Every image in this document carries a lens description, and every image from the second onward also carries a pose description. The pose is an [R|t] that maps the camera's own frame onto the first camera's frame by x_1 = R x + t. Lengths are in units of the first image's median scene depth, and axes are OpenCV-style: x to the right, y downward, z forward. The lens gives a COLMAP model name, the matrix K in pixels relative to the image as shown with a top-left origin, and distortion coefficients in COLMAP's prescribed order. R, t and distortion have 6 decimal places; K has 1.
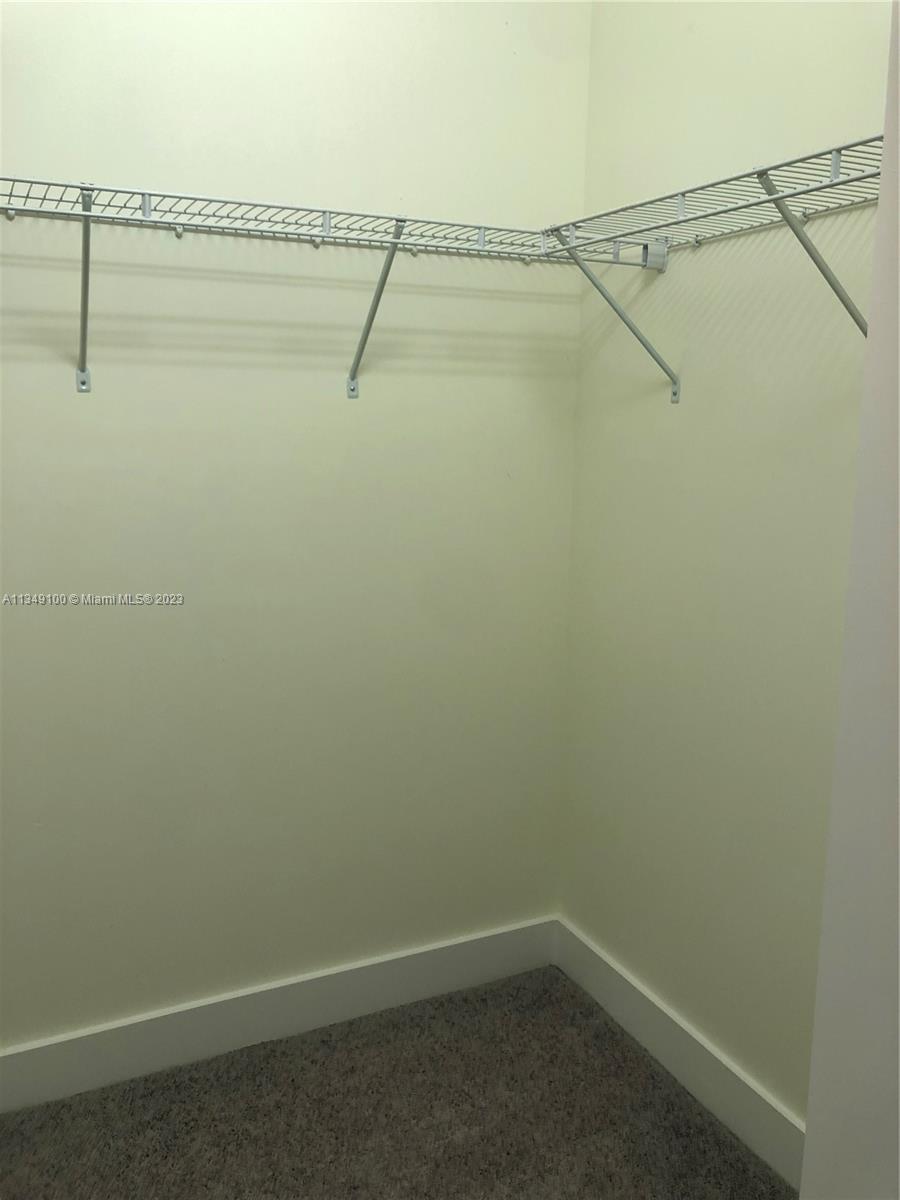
lens RADIAL K [[981.6, 0, 450.0], [0, 981.6, 600.0], [0, 0, 1]] dist [0.019643, -0.008099]
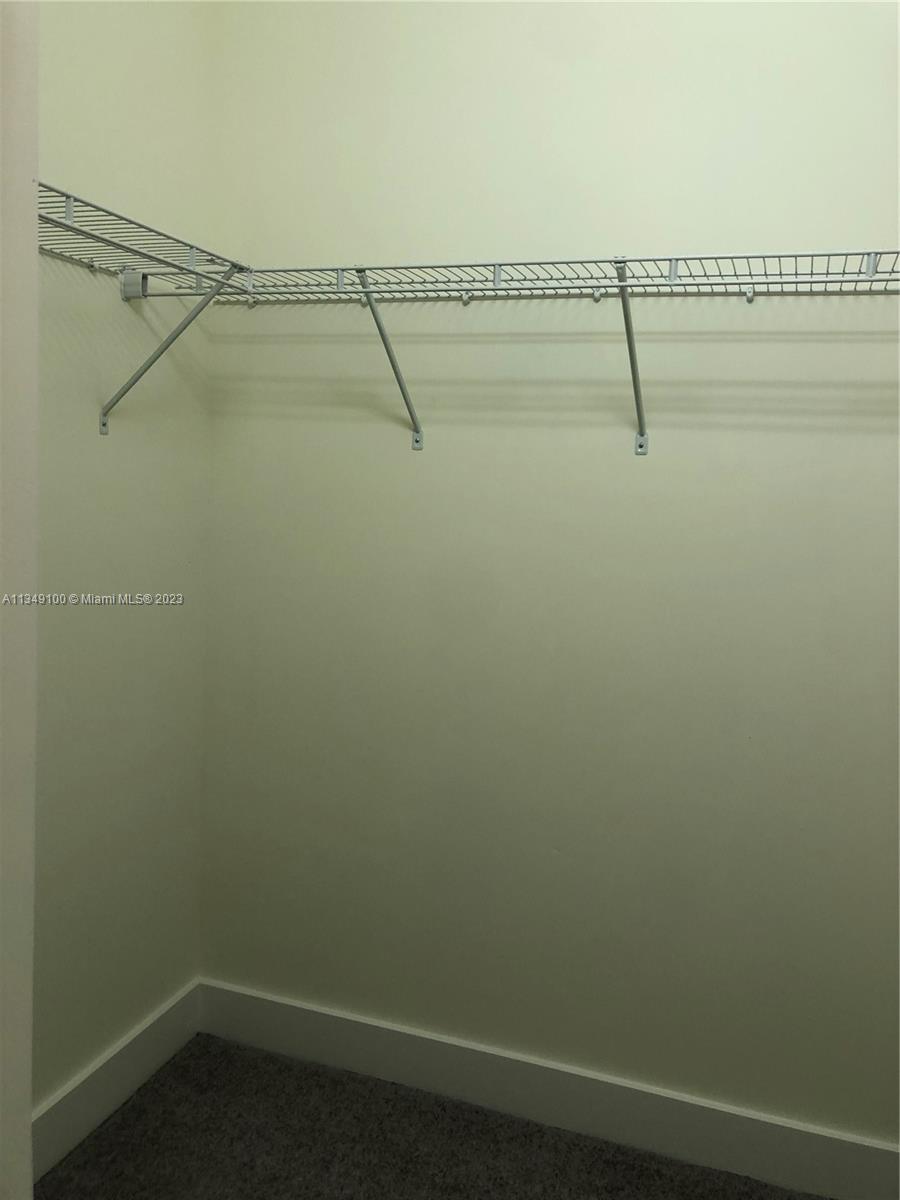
lens RADIAL K [[1002.9, 0, 446.1], [0, 1002.9, 584.7], [0, 0, 1]] dist [-0.002538, 0.013635]
pose [[0.707264, 0.104496, -0.699184, 0.249969], [-0.165930, 0.985924, -0.020497, -0.019499], [0.687201, 0.130512, 0.714648, 0.117661]]
